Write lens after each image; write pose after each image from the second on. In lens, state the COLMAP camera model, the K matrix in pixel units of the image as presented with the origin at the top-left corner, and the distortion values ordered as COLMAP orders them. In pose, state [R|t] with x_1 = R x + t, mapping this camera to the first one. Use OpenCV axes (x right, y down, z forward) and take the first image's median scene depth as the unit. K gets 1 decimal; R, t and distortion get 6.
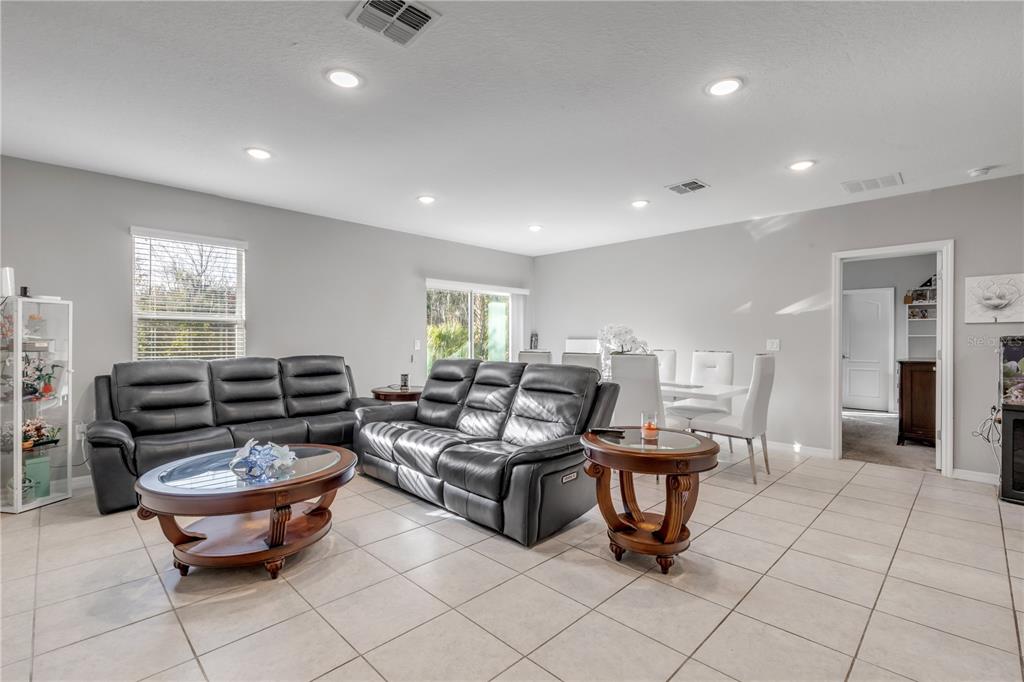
lens RADIAL K [[460.0, 0, 508.4], [0, 460.0, 341.7], [0, 0, 1]] dist [0.009156, -0.000276]
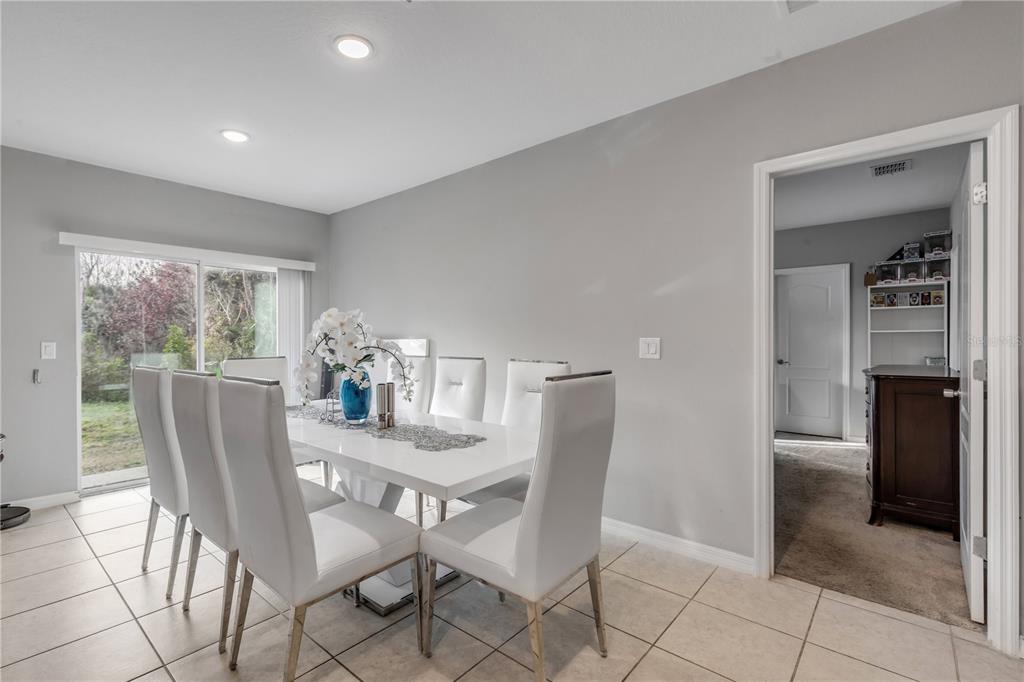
lens RADIAL K [[460.0, 0, 483.5], [0, 460.0, 345.0], [0, 0, 1]] dist [0.009156, -0.000276]
pose [[0.998717, -0.006064, 0.050278, 0.379323], [0.005686, 0.999955, 0.007654, -0.001997], [-0.050322, -0.007359, 0.998706, 0.510927]]
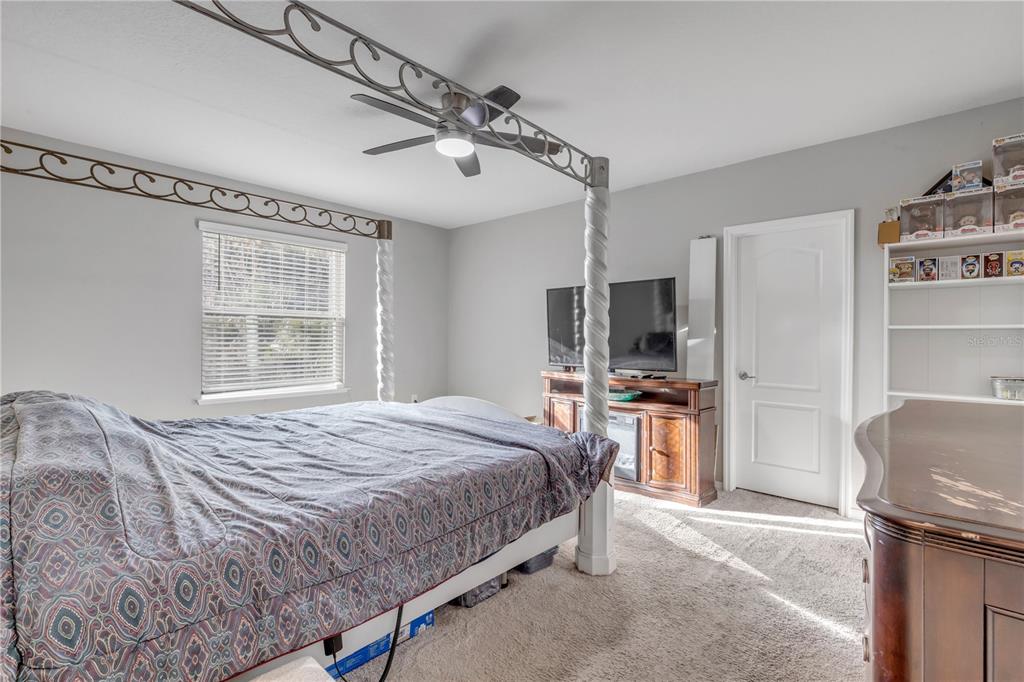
lens RADIAL K [[460.0, 0, 508.6], [0, 460.0, 345.5], [0, 0, 1]] dist [0.009156, -0.000276]
pose [[0.998912, 0.000745, 0.046636, 0.812220], [-0.001392, 0.999903, 0.013850, -0.004243], [-0.046621, -0.013900, 0.998816, 0.964251]]
